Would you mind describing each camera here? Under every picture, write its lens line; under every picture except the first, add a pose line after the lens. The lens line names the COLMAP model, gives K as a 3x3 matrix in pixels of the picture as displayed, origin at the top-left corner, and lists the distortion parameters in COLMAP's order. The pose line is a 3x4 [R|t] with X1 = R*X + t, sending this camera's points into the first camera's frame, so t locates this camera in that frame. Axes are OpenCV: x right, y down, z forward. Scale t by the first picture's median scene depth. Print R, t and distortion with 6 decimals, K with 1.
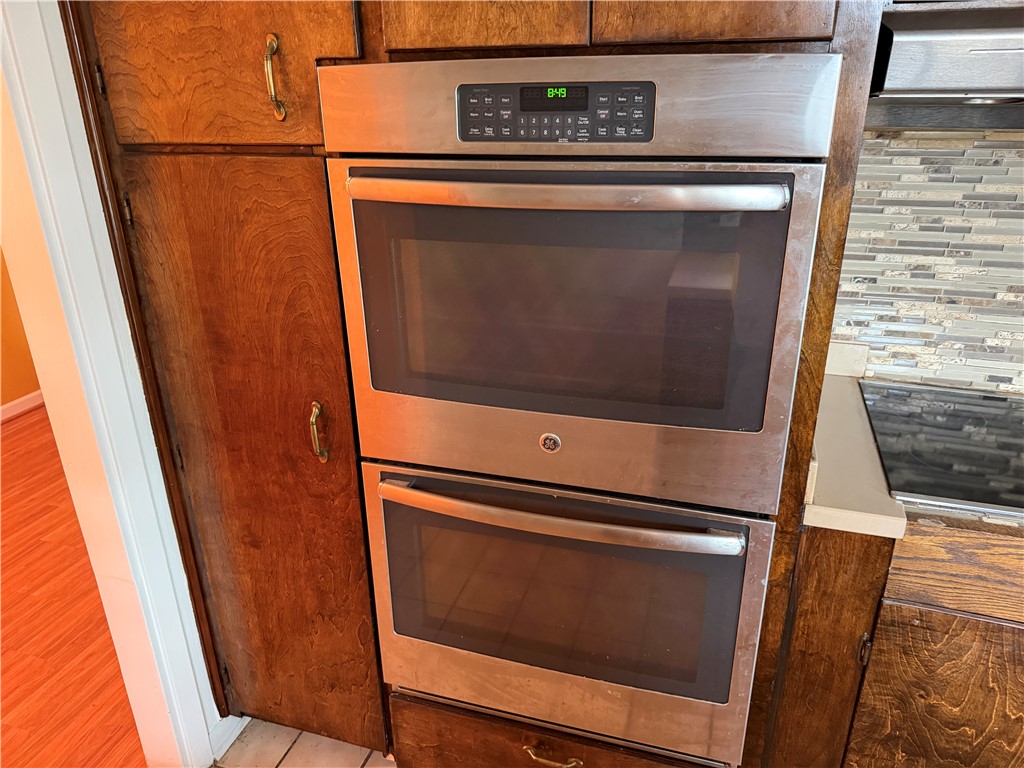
lens RADIAL K [[717.1, 0, 512.0], [0, 717.1, 384.0], [0, 0, 1]] dist [0.080279, -0.103743]
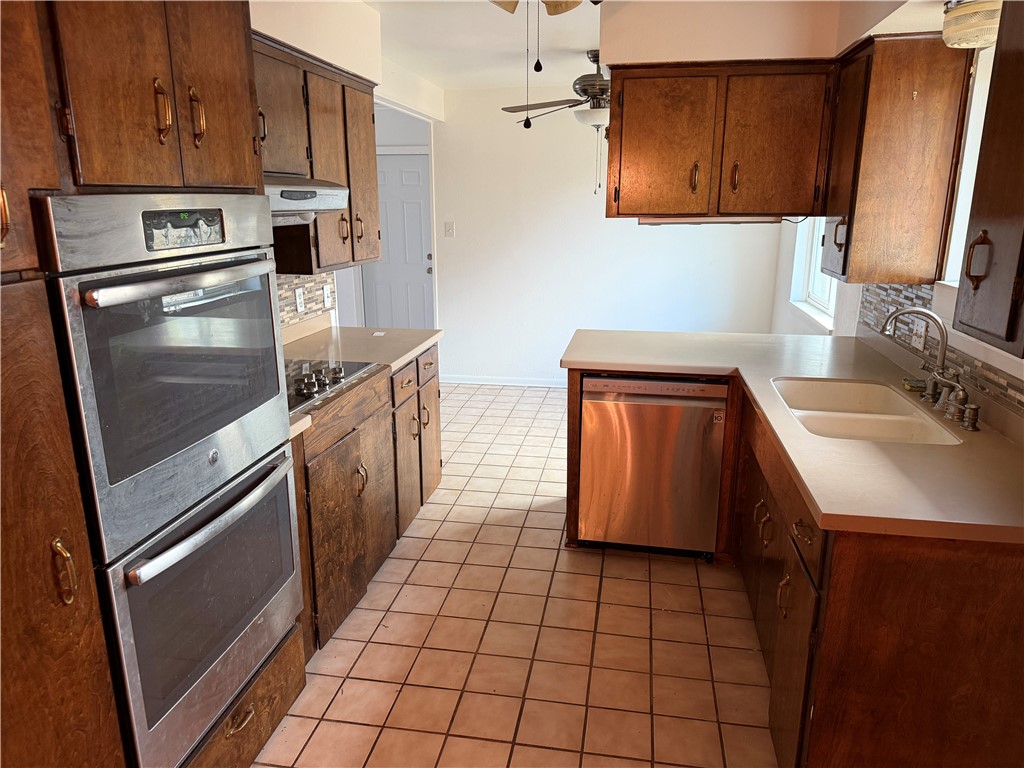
lens RADIAL K [[717.1, 0, 512.0], [0, 717.1, 384.0], [0, 0, 1]] dist [0.080279, -0.103743]
pose [[-0.120954, -0.239627, 0.963301, -1.090913], [0.381080, 0.884858, 0.267963, -0.161734], [-0.916596, 0.399506, -0.015710, 0.367490]]
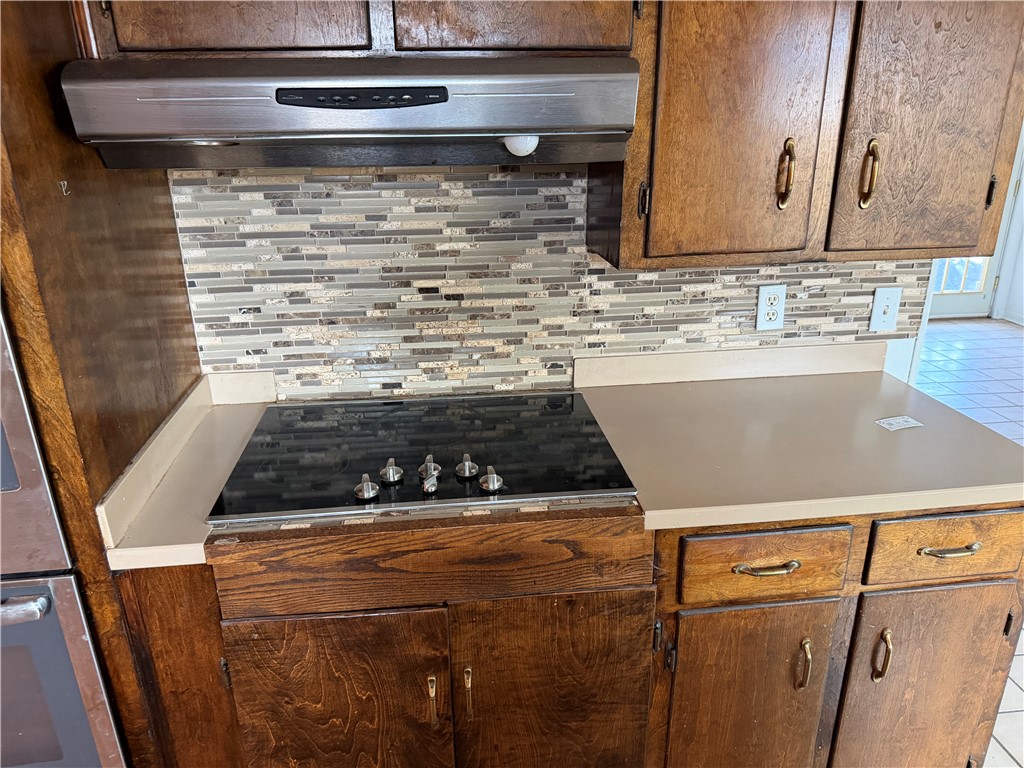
lens RADIAL K [[717.1, 0, 512.0], [0, 717.1, 384.0], [0, 0, 1]] dist [0.080279, -0.103743]
pose [[0.917008, -0.142457, 0.372562, 0.450730], [0.155814, 0.987769, -0.005820, 0.027625], [-0.367176, 0.063387, 0.927989, -0.100230]]
